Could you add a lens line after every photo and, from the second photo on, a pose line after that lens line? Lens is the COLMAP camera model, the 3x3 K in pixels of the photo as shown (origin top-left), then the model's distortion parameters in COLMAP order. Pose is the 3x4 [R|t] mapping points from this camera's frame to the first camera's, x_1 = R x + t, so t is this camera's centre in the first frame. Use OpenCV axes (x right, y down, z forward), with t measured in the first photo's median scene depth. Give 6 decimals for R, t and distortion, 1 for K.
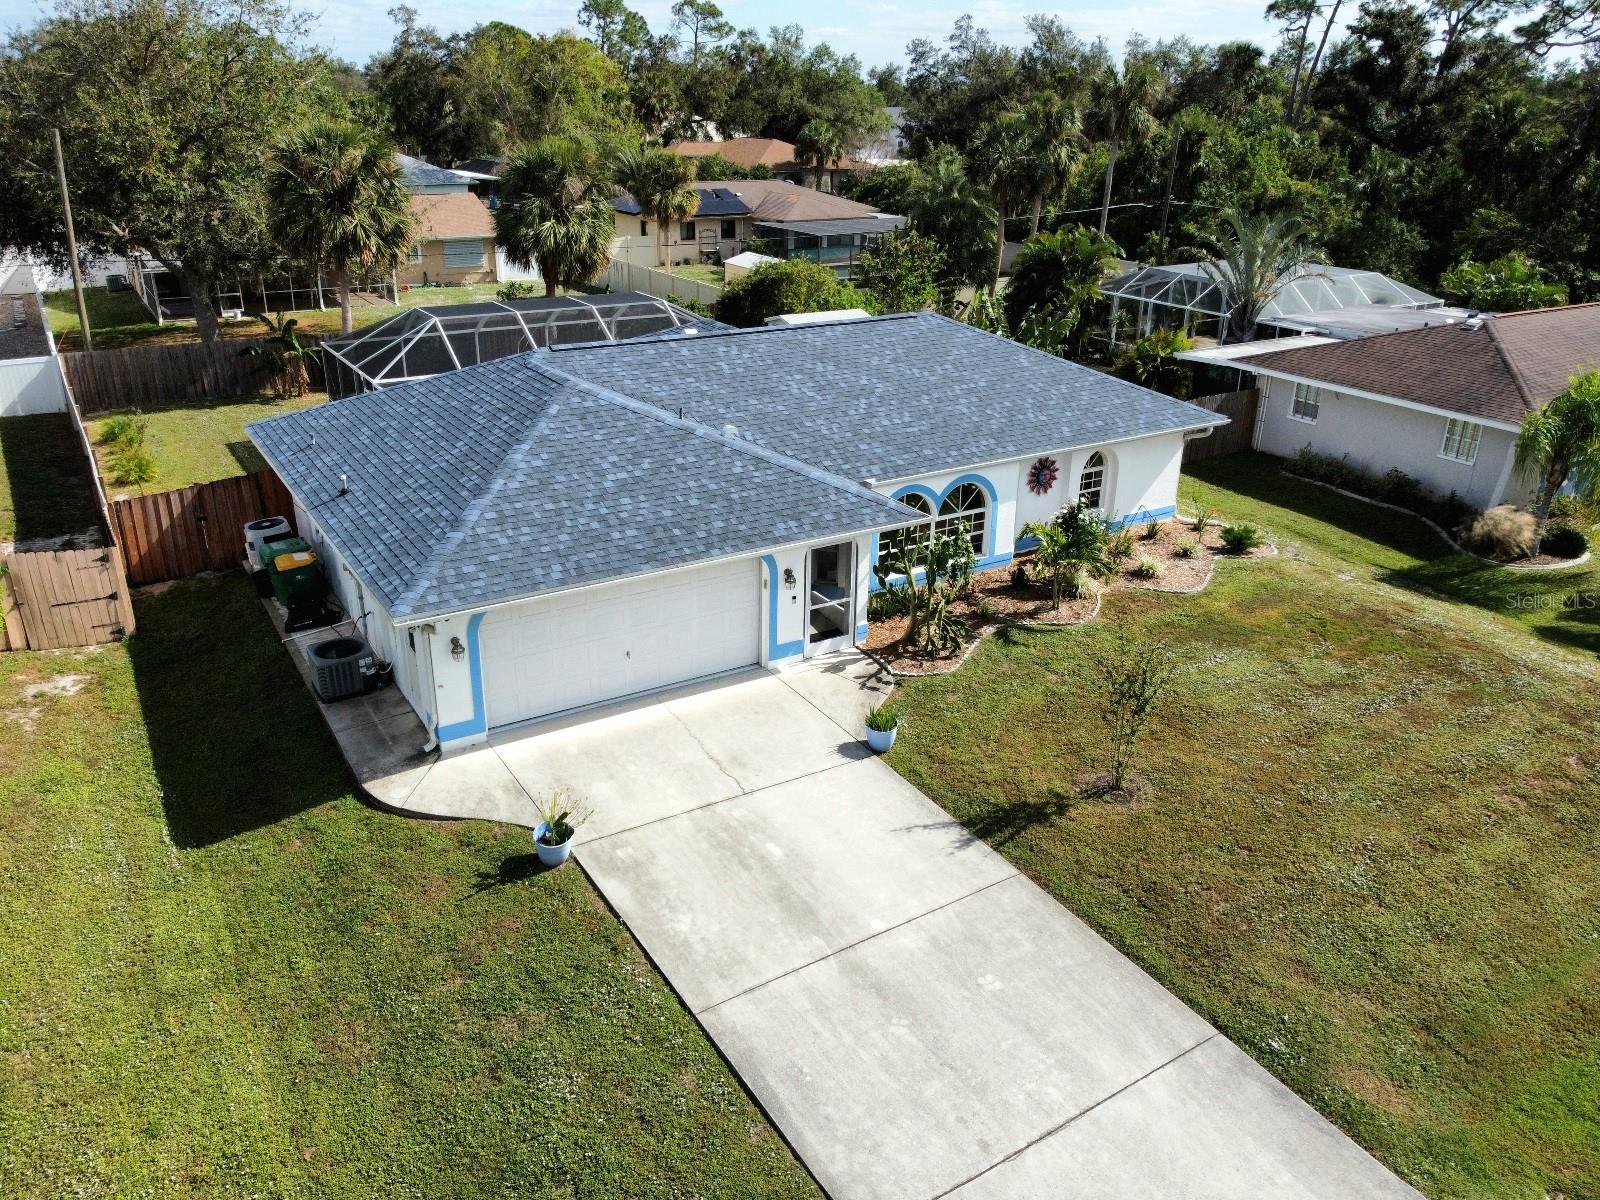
lens RADIAL K [[1223.5, 0, 796.4], [0, 1223.5, 593.1], [0, 0, 1]] dist [-0.002550, -0.001649]
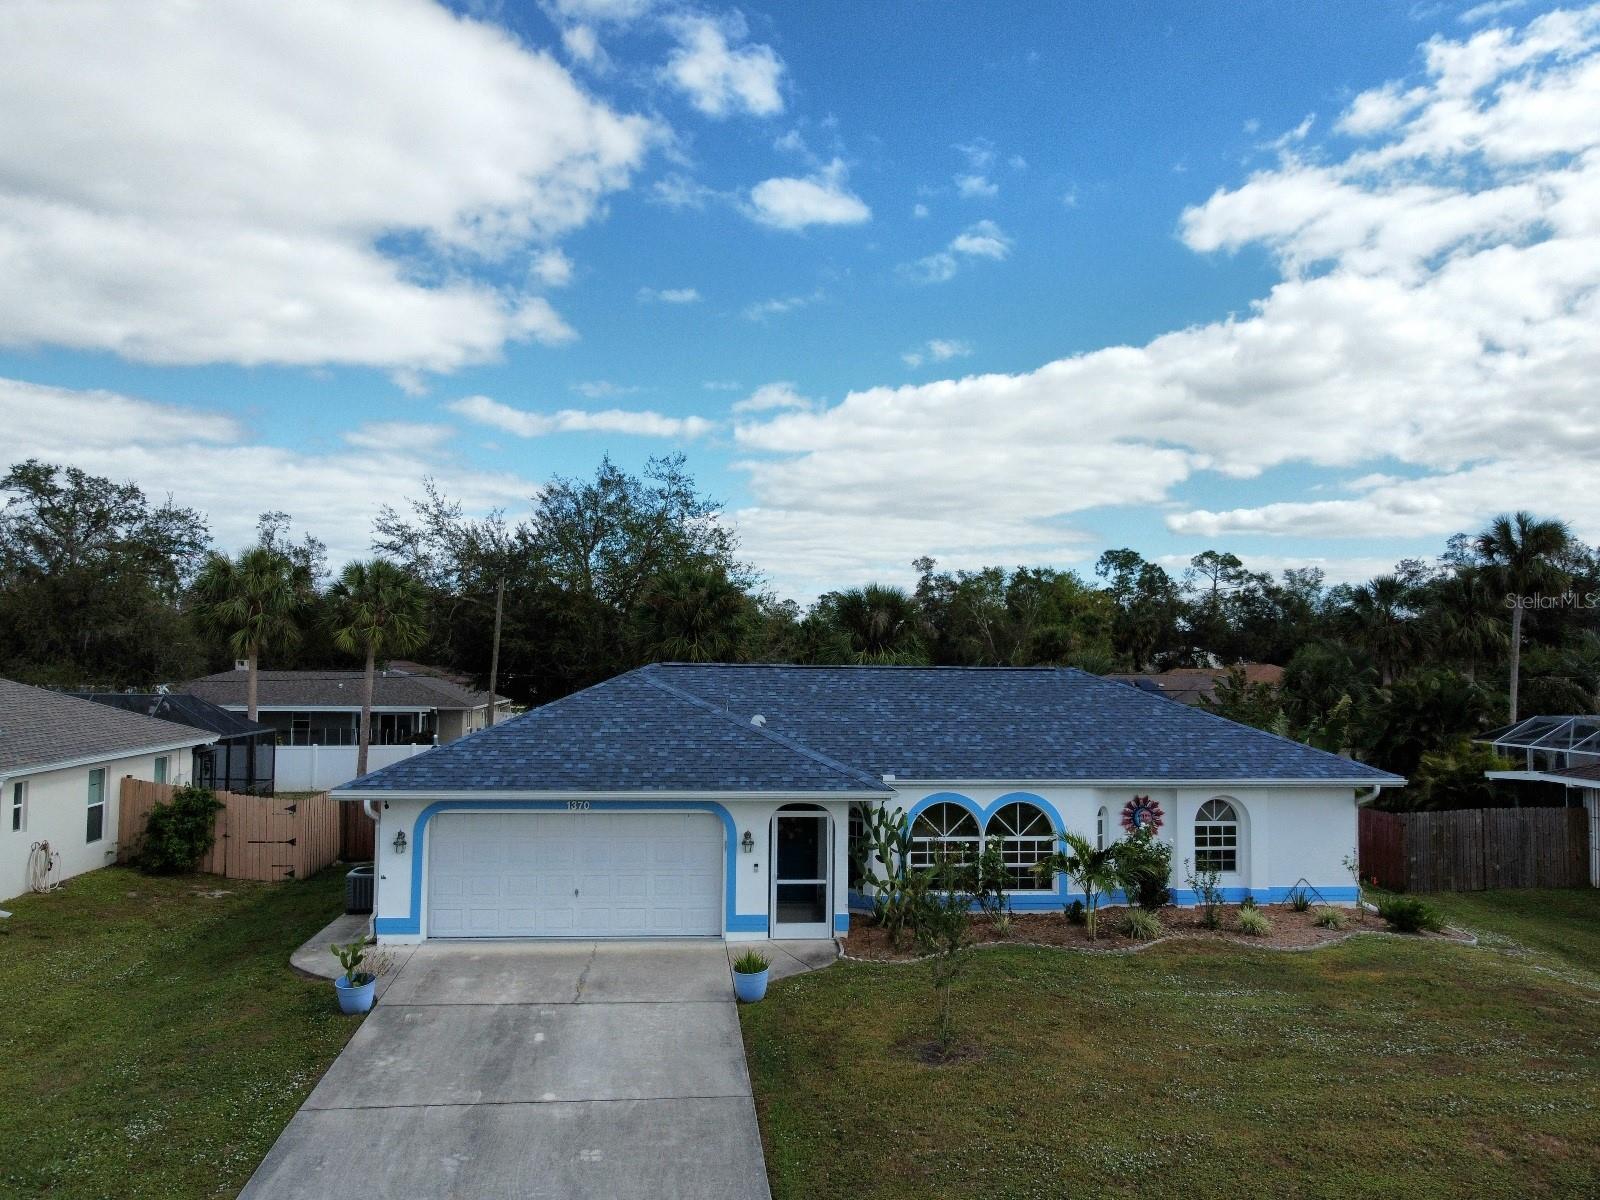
lens RADIAL K [[1223.5, 0, 795.5], [0, 1223.5, 600.8], [0, 0, 1]] dist [-0.002550, -0.001649]
pose [[0.894657, -0.027305, -0.445919, 0.468217], [-0.167039, 0.905292, -0.390569, 0.188917], [0.414352, 0.423911, 0.805365, 0.132486]]
